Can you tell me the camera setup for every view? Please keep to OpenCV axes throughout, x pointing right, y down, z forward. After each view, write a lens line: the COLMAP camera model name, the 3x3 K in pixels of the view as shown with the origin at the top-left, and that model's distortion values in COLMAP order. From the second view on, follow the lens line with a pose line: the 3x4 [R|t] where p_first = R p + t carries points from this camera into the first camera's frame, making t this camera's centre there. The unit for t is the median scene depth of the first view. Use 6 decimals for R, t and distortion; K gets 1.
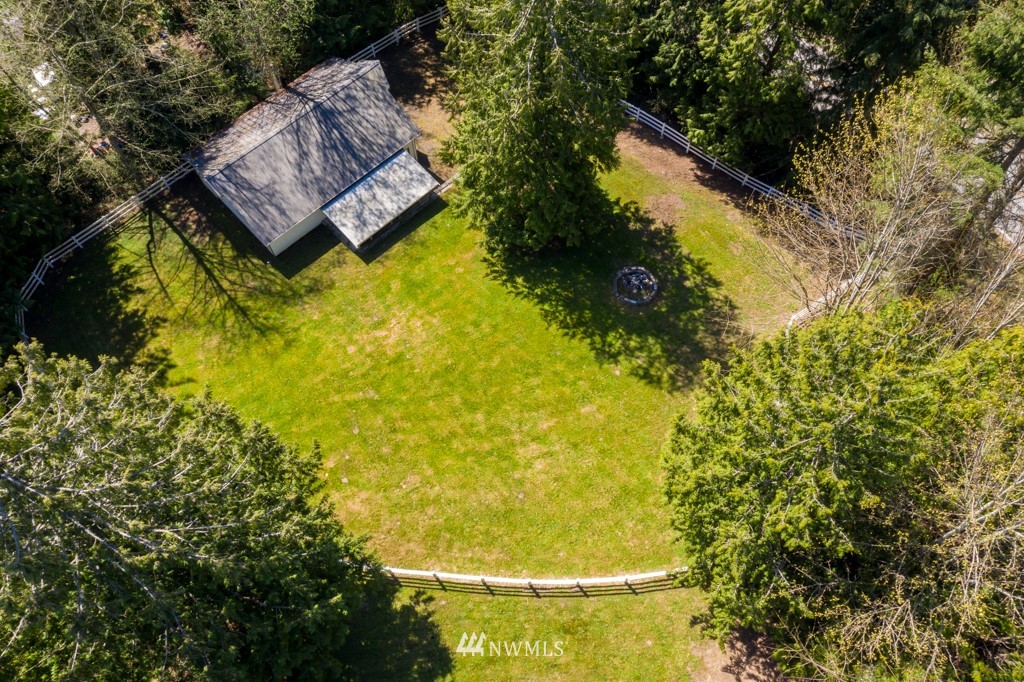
lens RADIAL K [[819.4, 0, 508.2], [0, 819.4, 340.1], [0, 0, 1]] dist [-0.031828, -0.000694]
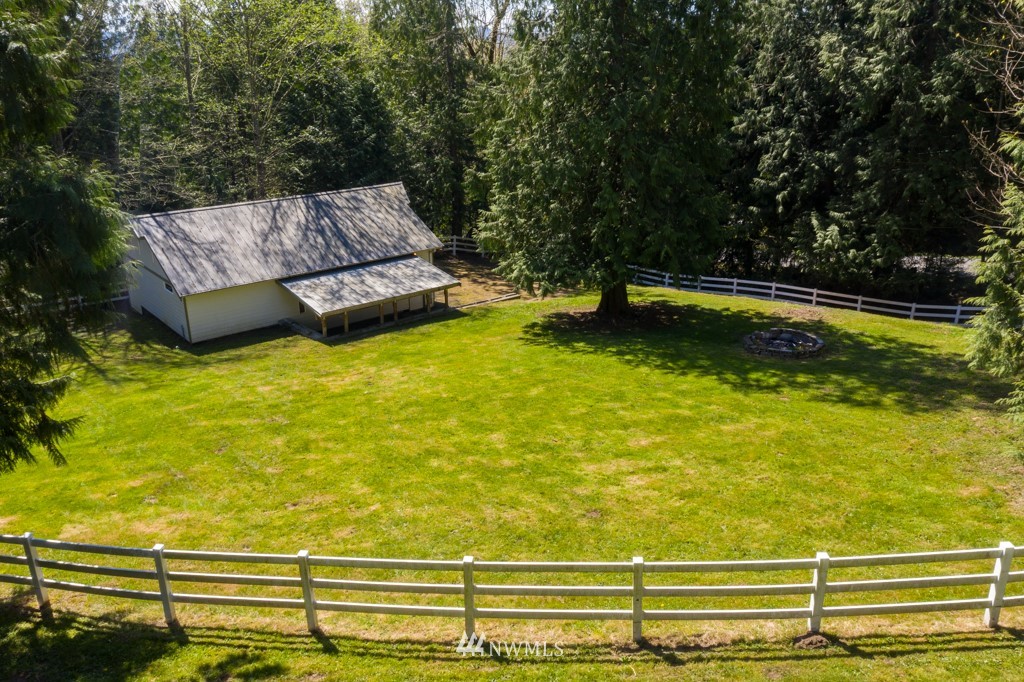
lens RADIAL K [[819.4, 0, 508.2], [0, 819.4, 340.1], [0, 0, 1]] dist [-0.031828, -0.000694]
pose [[0.997510, 0.047177, -0.052427, -0.005988], [-0.070278, 0.727414, -0.682590, 0.312581], [0.005934, 0.684575, 0.728918, 0.541190]]
